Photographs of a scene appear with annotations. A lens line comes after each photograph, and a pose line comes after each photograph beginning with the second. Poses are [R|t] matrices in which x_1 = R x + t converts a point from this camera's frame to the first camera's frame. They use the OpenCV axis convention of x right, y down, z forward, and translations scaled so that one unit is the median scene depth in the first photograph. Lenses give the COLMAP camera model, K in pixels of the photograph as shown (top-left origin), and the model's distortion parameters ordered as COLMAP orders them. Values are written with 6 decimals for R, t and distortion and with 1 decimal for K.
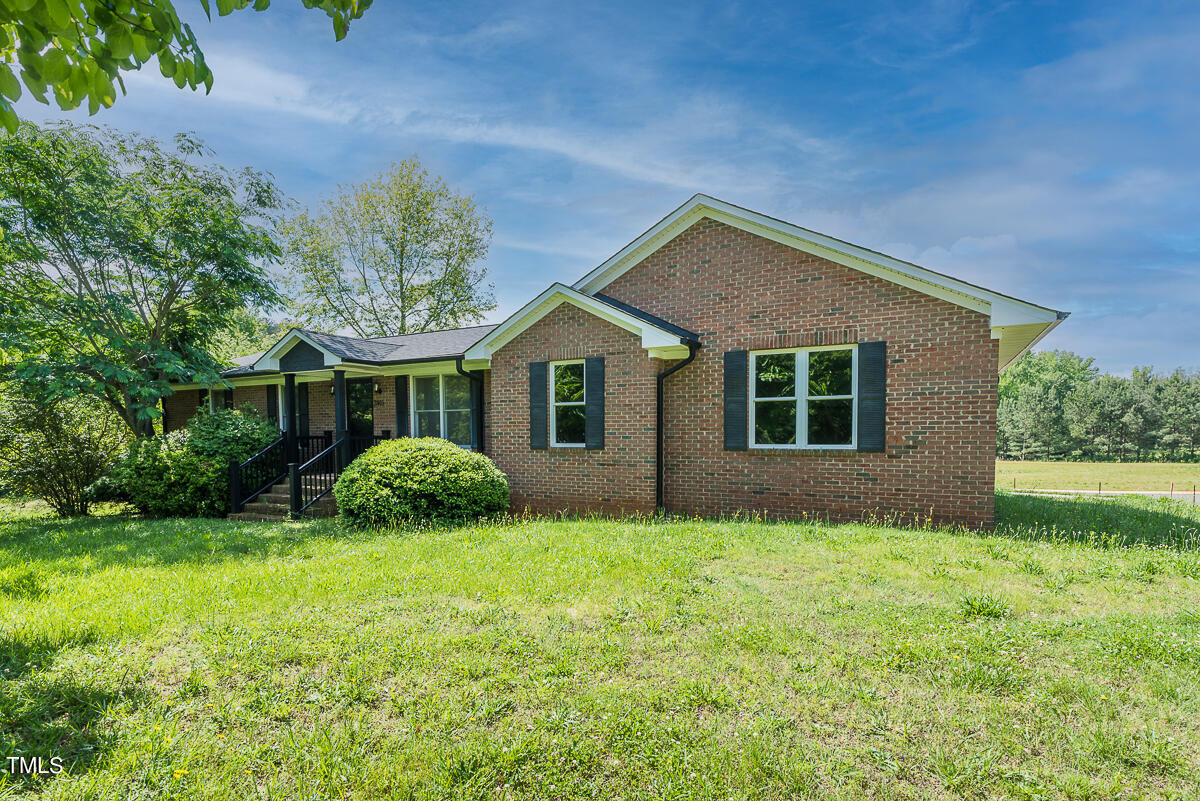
lens RADIAL K [[579.7, 0, 603.0], [0, 579.7, 474.0], [0, 0, 1]] dist [-0.033483, 0.000015]
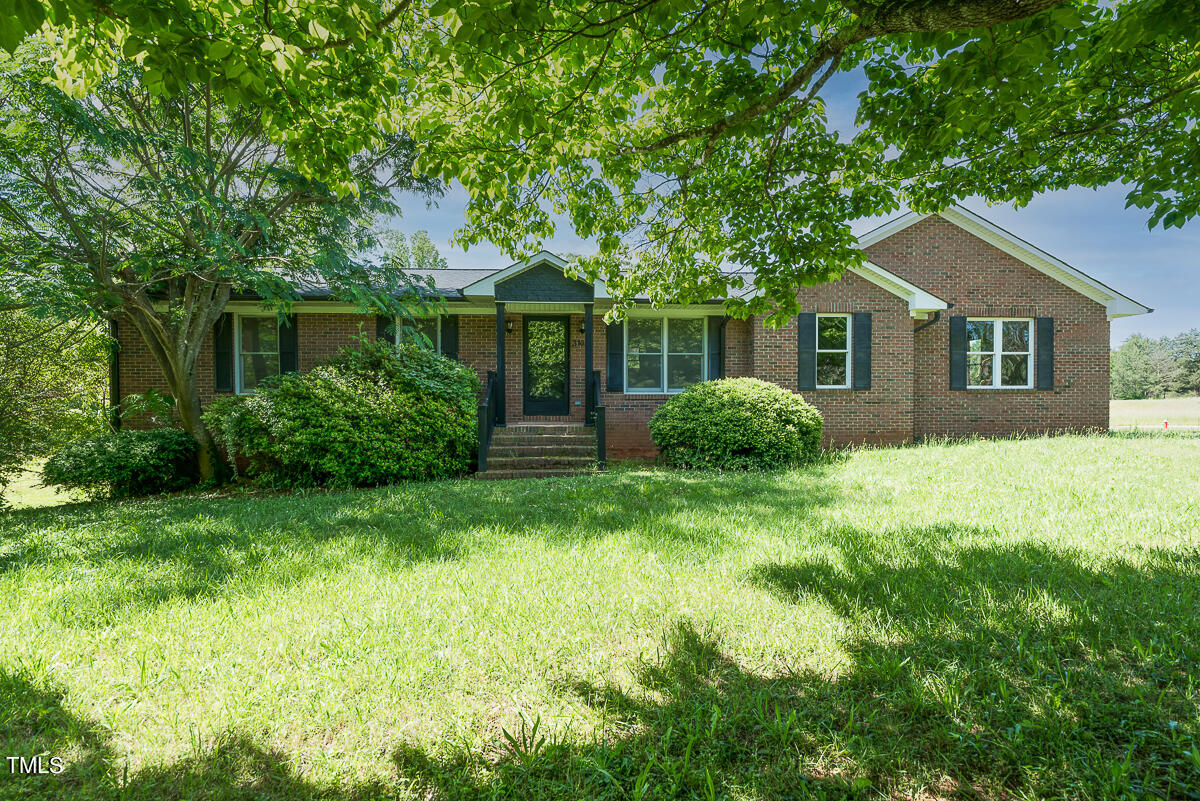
lens RADIAL K [[589.0, 0, 599.2], [0, 589.0, 408.8], [0, 0, 1]] dist [0.002712, 0.000707]
pose [[0.844124, -0.013170, 0.535986, -1.192424], [0.033803, 0.999017, -0.028688, 0.013475], [-0.535081, 0.042335, 0.843739, 0.287188]]
